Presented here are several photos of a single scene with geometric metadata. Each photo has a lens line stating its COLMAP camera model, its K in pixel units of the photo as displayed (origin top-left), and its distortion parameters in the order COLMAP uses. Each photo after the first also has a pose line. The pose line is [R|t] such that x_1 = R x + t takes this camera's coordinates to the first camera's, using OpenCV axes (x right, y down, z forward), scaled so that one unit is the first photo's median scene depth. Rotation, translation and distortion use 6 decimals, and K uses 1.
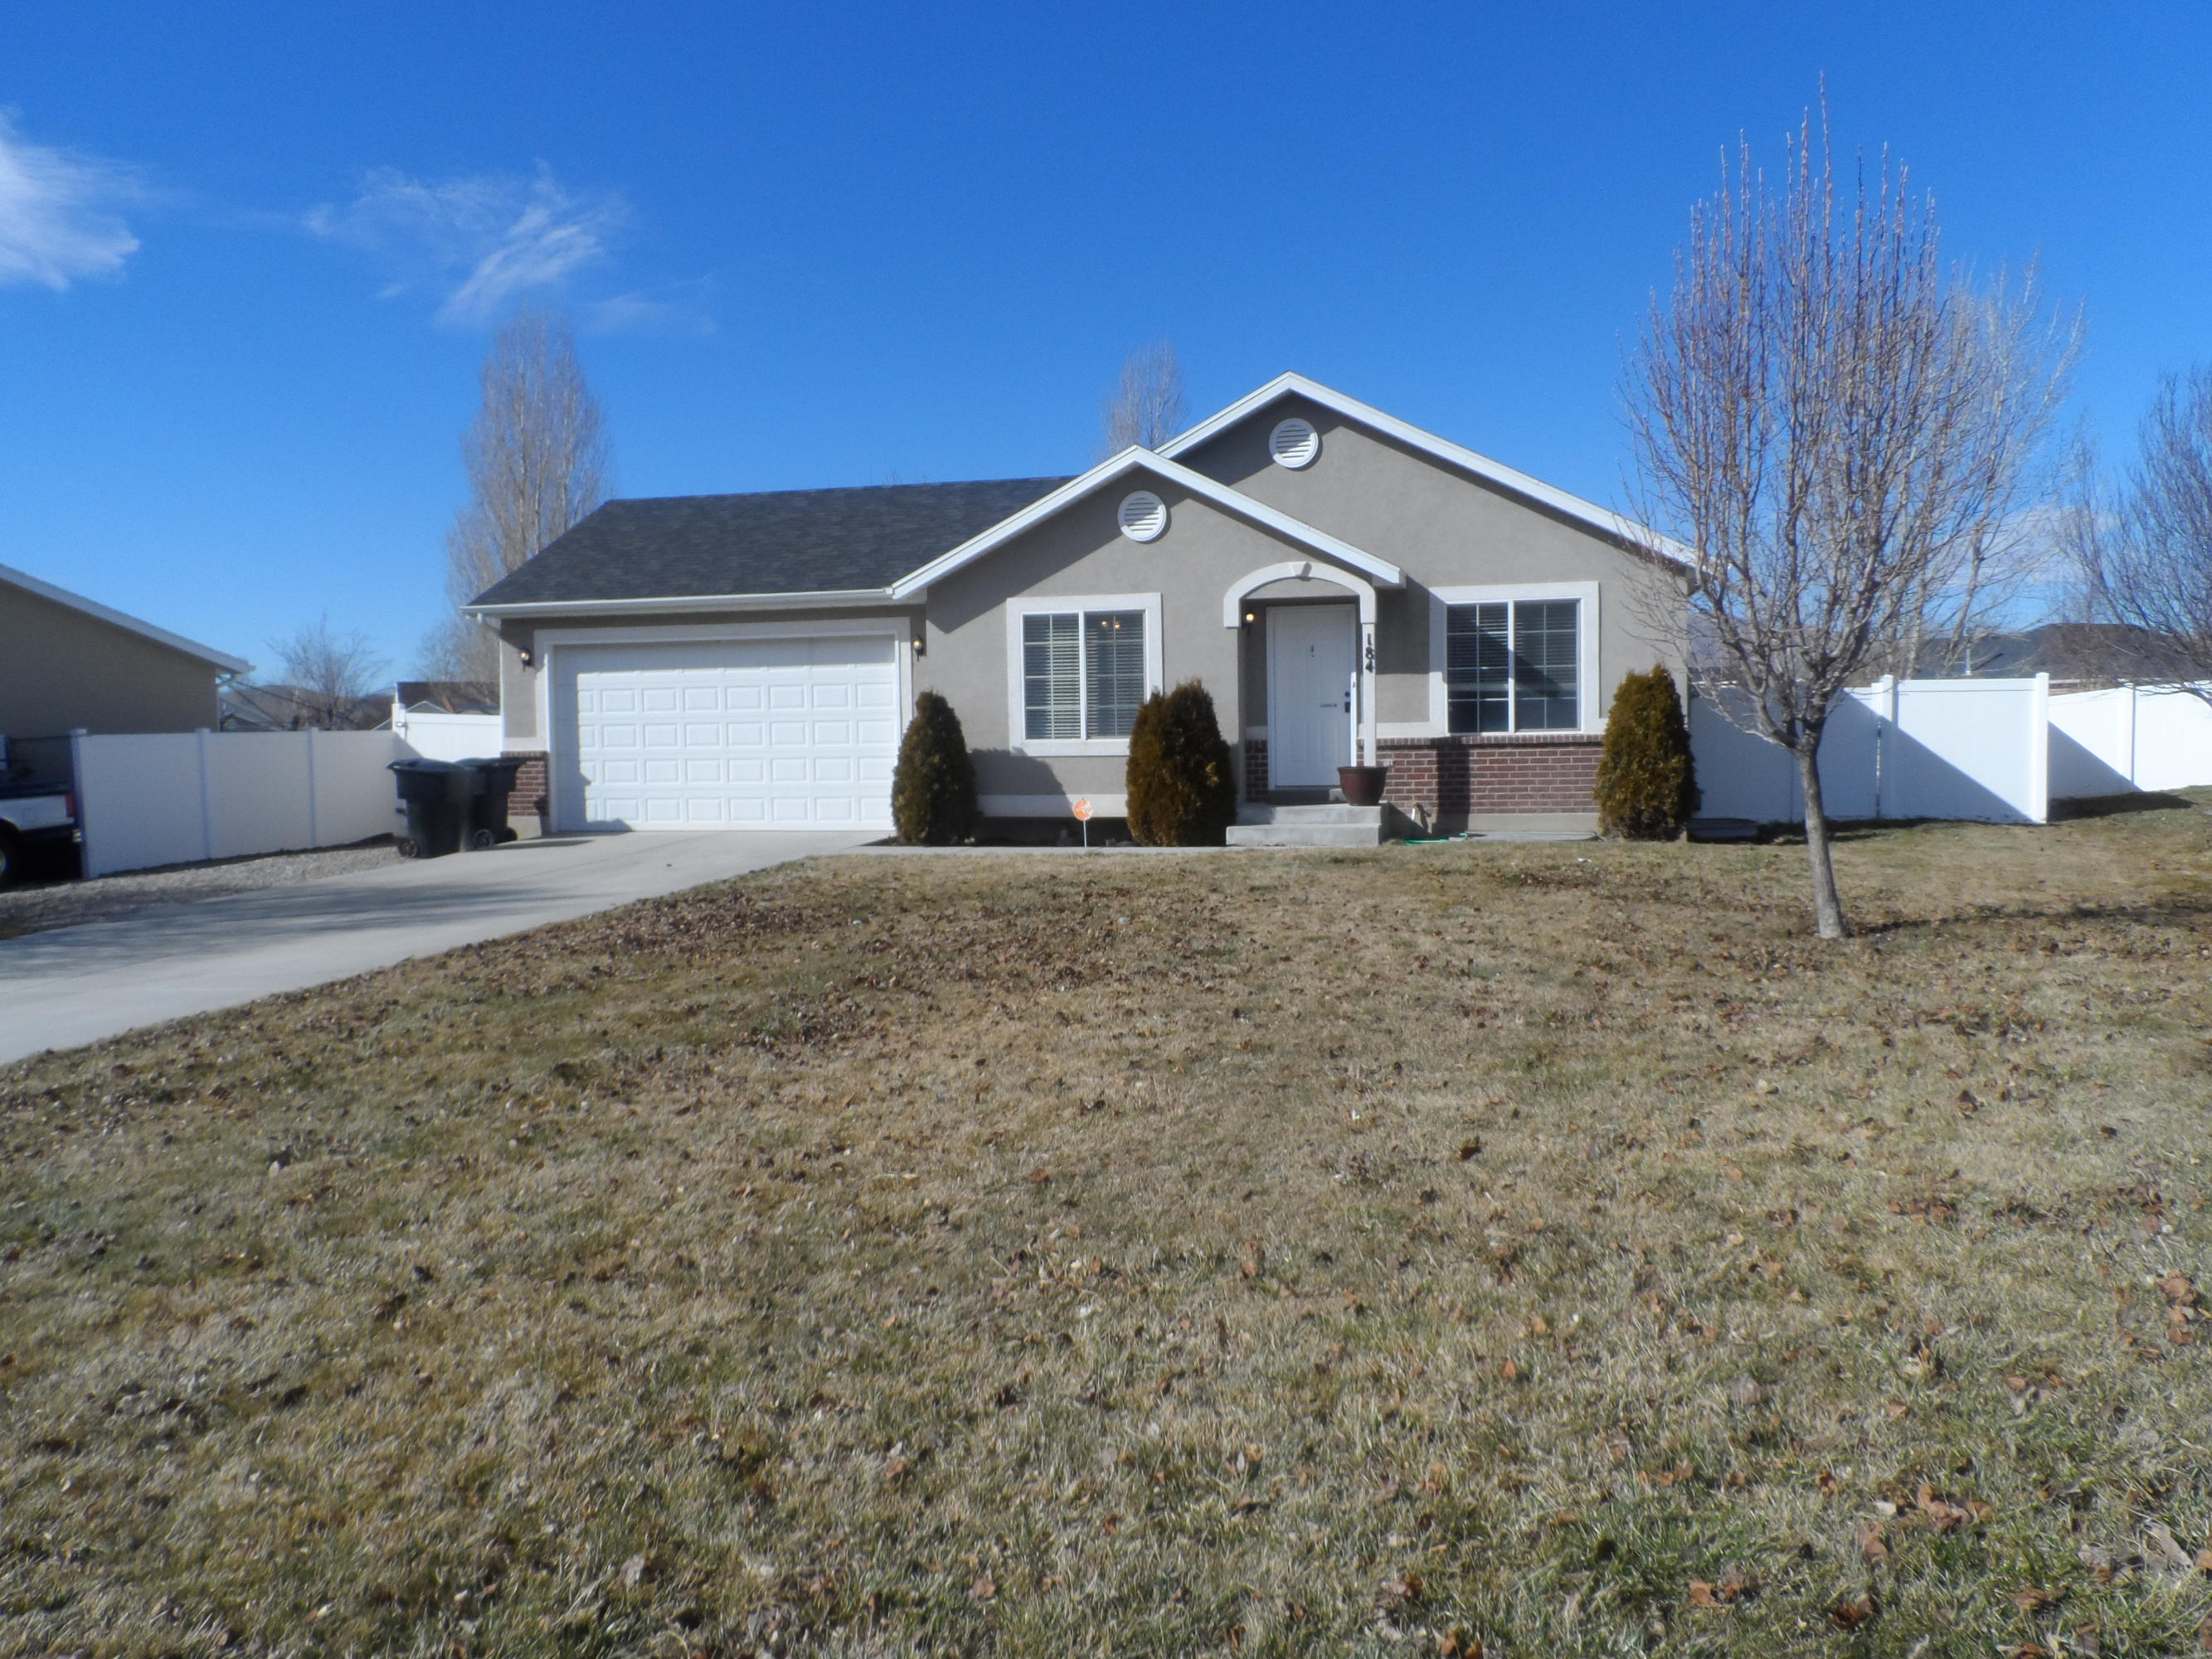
lens RADIAL K [[1685.8, 0, 1103.4], [0, 1685.8, 836.0], [0, 0, 1]] dist [-0.004794, -0.002352]
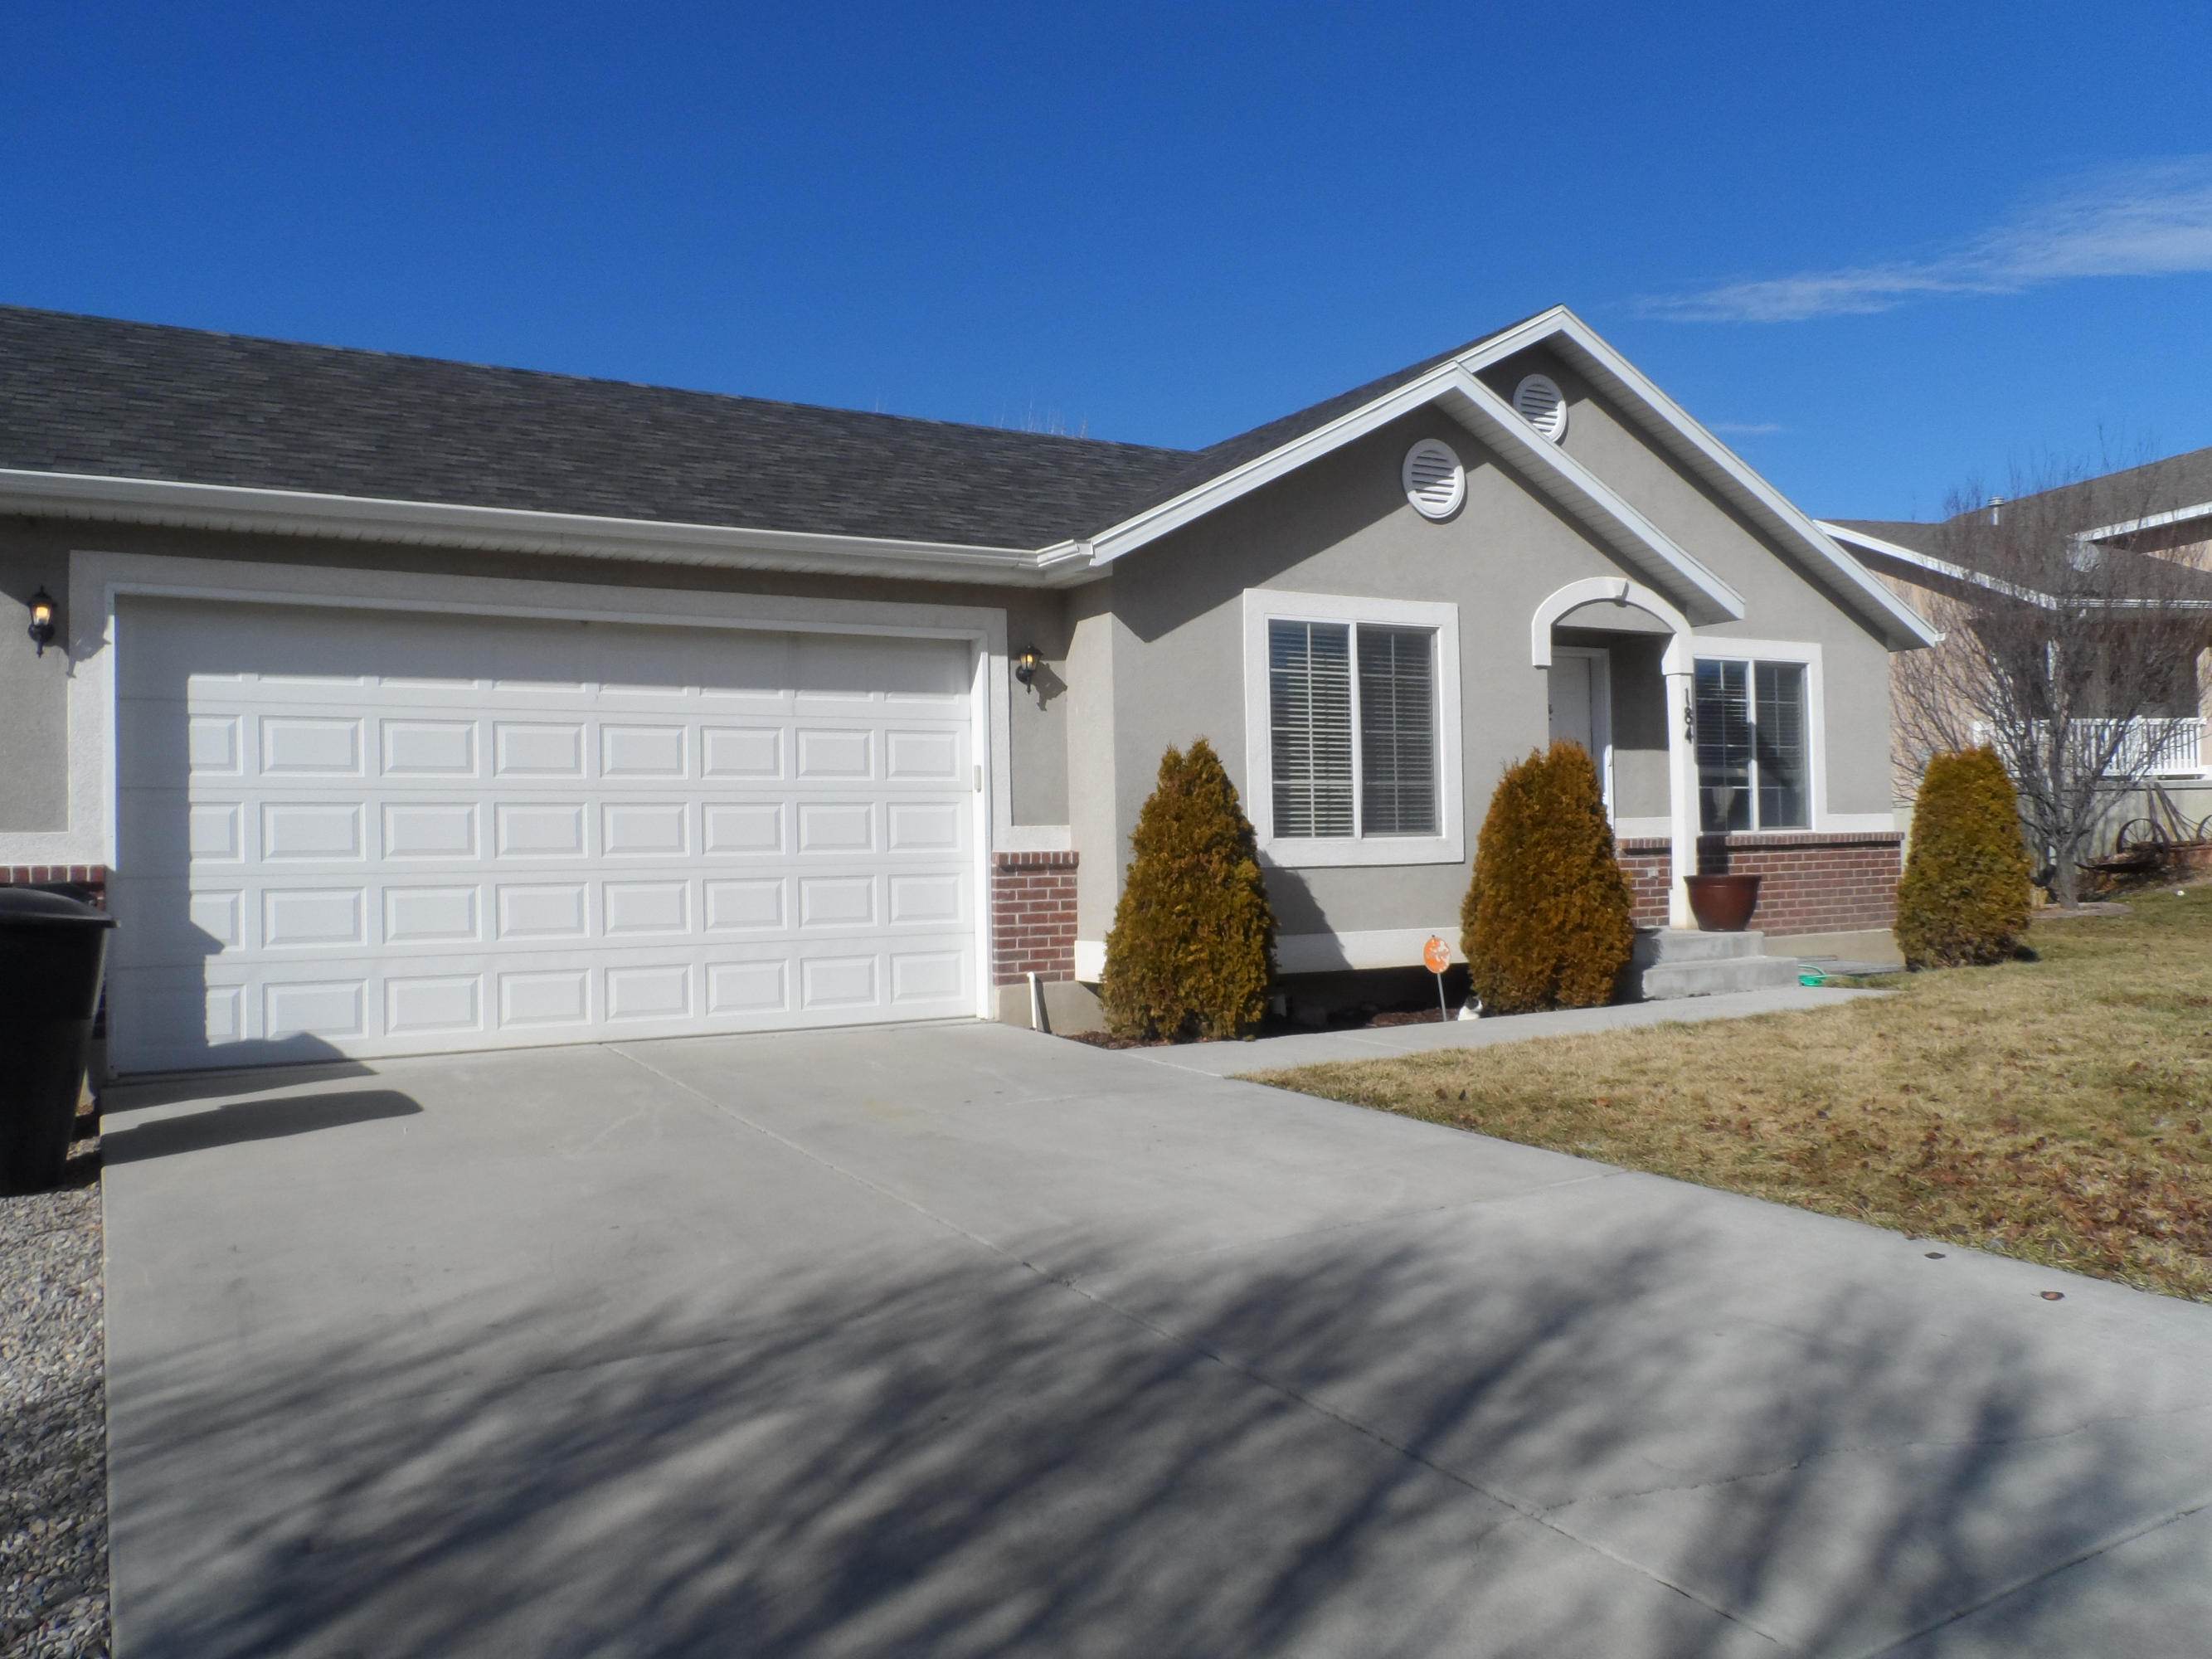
lens RADIAL K [[1664.3, 0, 1102.0], [0, 1664.3, 842.2], [0, 0, 1]] dist [-0.008818, -0.001336]
pose [[0.721440, 0.006381, 0.692447, -0.487673], [0.050041, 0.996863, -0.061323, -0.024655], [-0.690666, 0.078891, 0.718857, 0.651727]]
